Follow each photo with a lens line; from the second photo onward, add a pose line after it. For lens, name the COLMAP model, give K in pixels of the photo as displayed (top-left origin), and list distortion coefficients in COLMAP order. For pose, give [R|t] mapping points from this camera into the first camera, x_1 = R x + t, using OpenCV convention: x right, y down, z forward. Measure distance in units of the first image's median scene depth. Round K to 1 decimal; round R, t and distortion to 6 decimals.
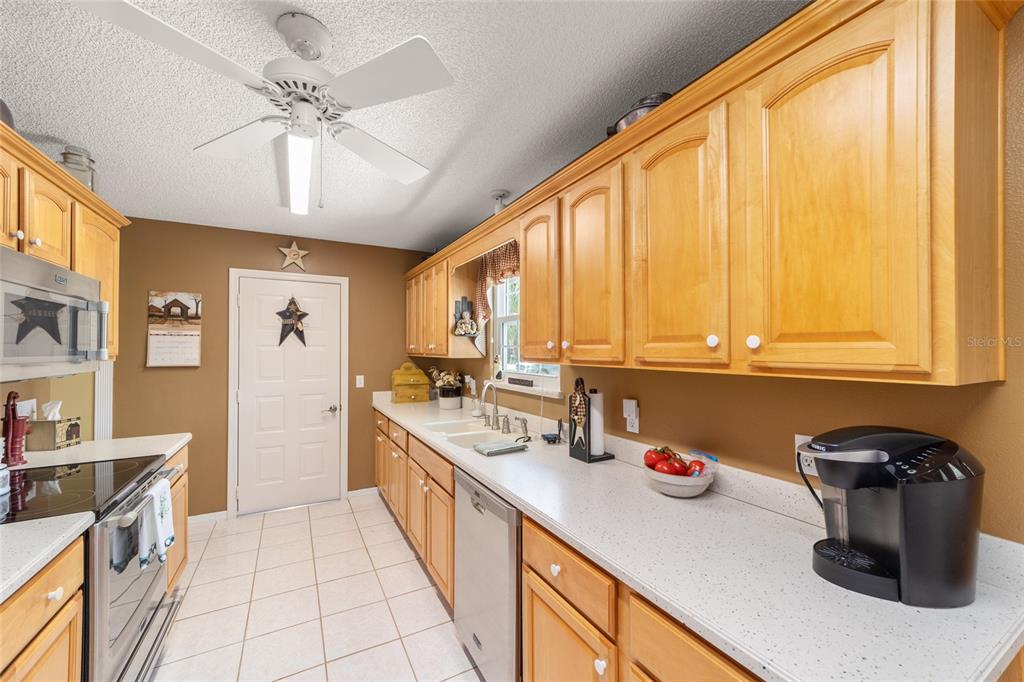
lens RADIAL K [[394.7, 0, 508.7], [0, 394.7, 349.4], [0, 0, 1]] dist [-0.012700, 0.006183]
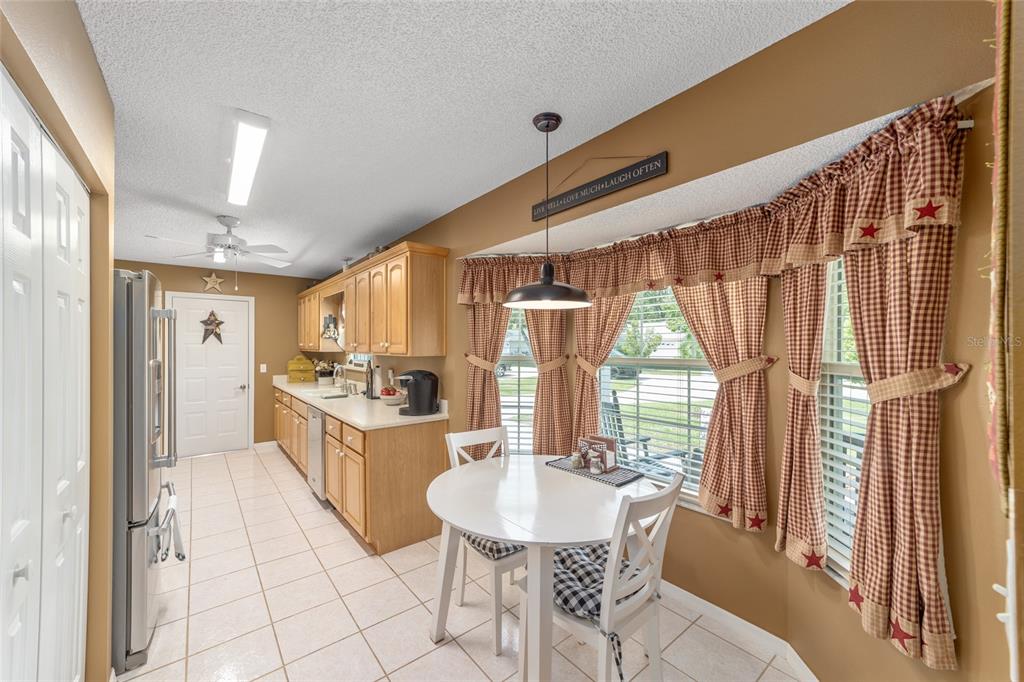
lens RADIAL K [[394.7, 0, 512.7], [0, 394.7, 348.8], [0, 0, 1]] dist [-0.012700, 0.006183]
pose [[0.984656, 0.001977, 0.174498, 0.302013], [-0.003198, 0.999972, 0.006717, -0.003713], [-0.174480, -0.007172, 0.984635, -0.645247]]
